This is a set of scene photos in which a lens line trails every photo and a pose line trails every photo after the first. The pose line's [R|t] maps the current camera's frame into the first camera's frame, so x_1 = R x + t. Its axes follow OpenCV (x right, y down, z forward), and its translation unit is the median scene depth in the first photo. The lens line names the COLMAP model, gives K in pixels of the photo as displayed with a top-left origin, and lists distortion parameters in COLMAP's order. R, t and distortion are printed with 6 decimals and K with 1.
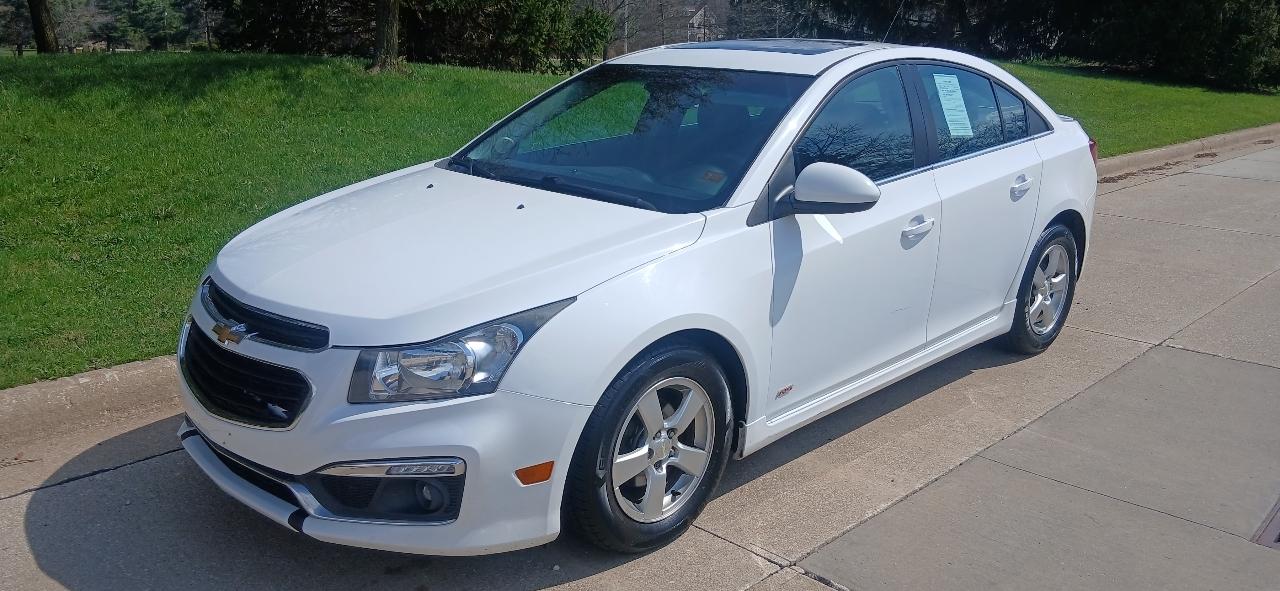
lens RADIAL K [[954.1, 0, 641.1], [0, 954.1, 307.8], [0, 0, 1]] dist [0.102124, -0.160596]
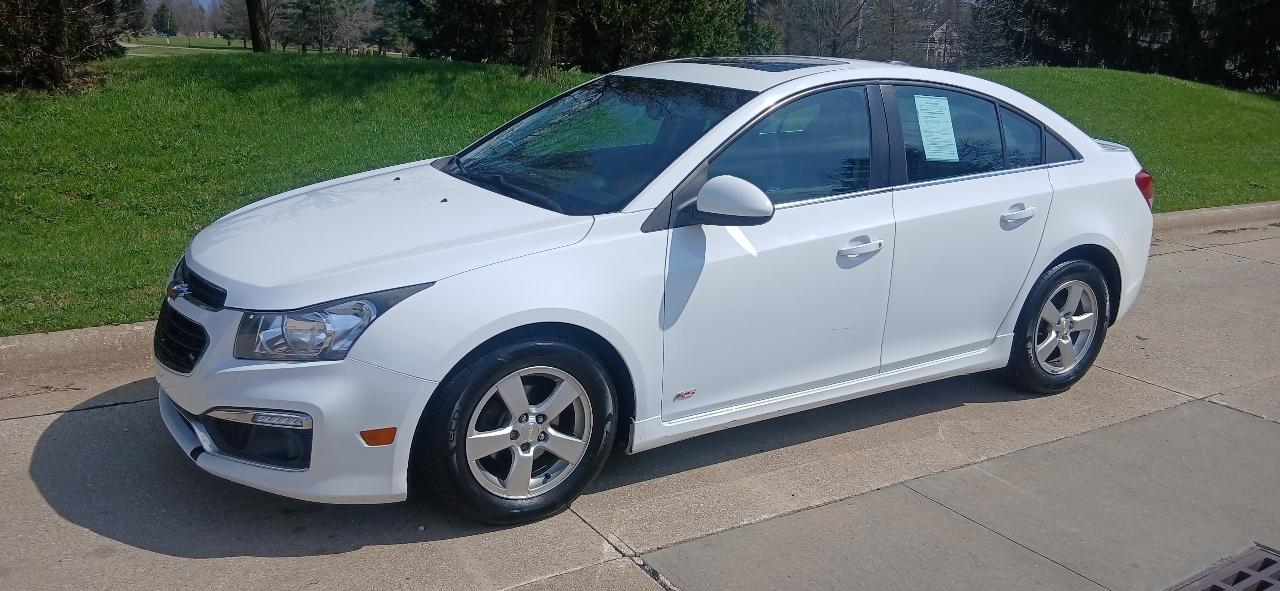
lens RADIAL K [[954.1, 0, 638.8], [0, 954.1, 303.8], [0, 0, 1]] dist [0.102124, -0.160596]
pose [[0.971576, 0.082917, -0.221730, 0.298940], [-0.086373, 0.996245, -0.005920, -0.000199], [0.220407, 0.024904, 0.975090, -0.019823]]
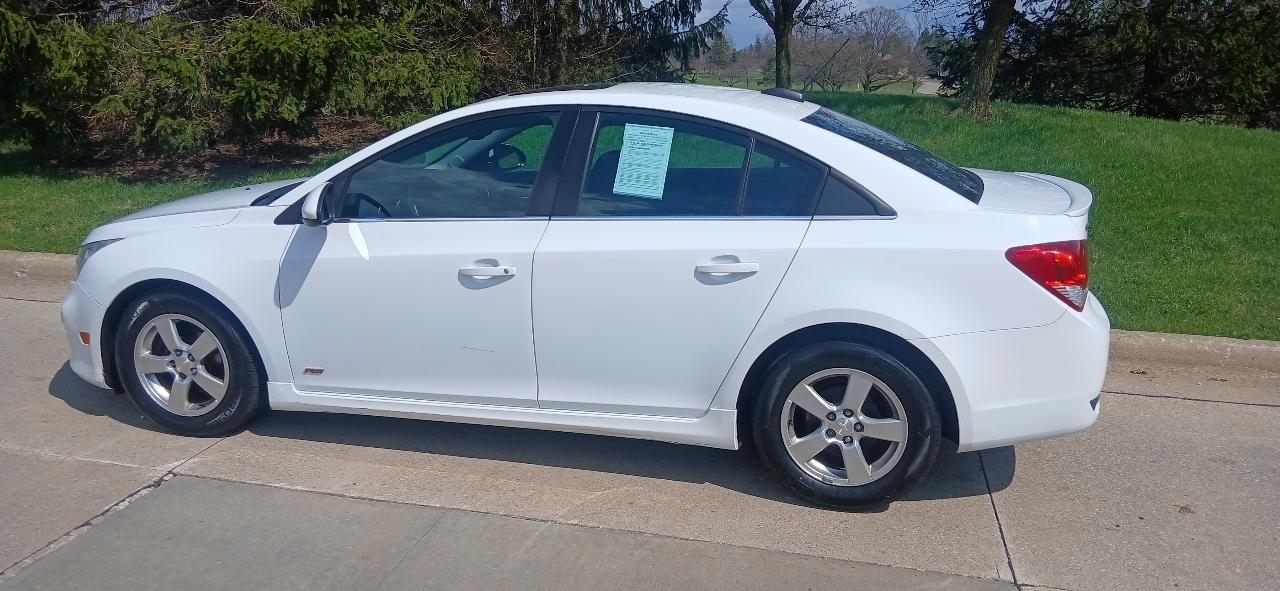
lens RADIAL K [[954.1, 0, 638.5], [0, 954.1, 297.3], [0, 0, 1]] dist [0.102124, -0.160596]
pose [[0.523027, 0.200446, -0.828411, 1.236897], [-0.241547, 0.966963, 0.081468, -0.181933], [0.817372, 0.157490, 0.554165, 0.604482]]
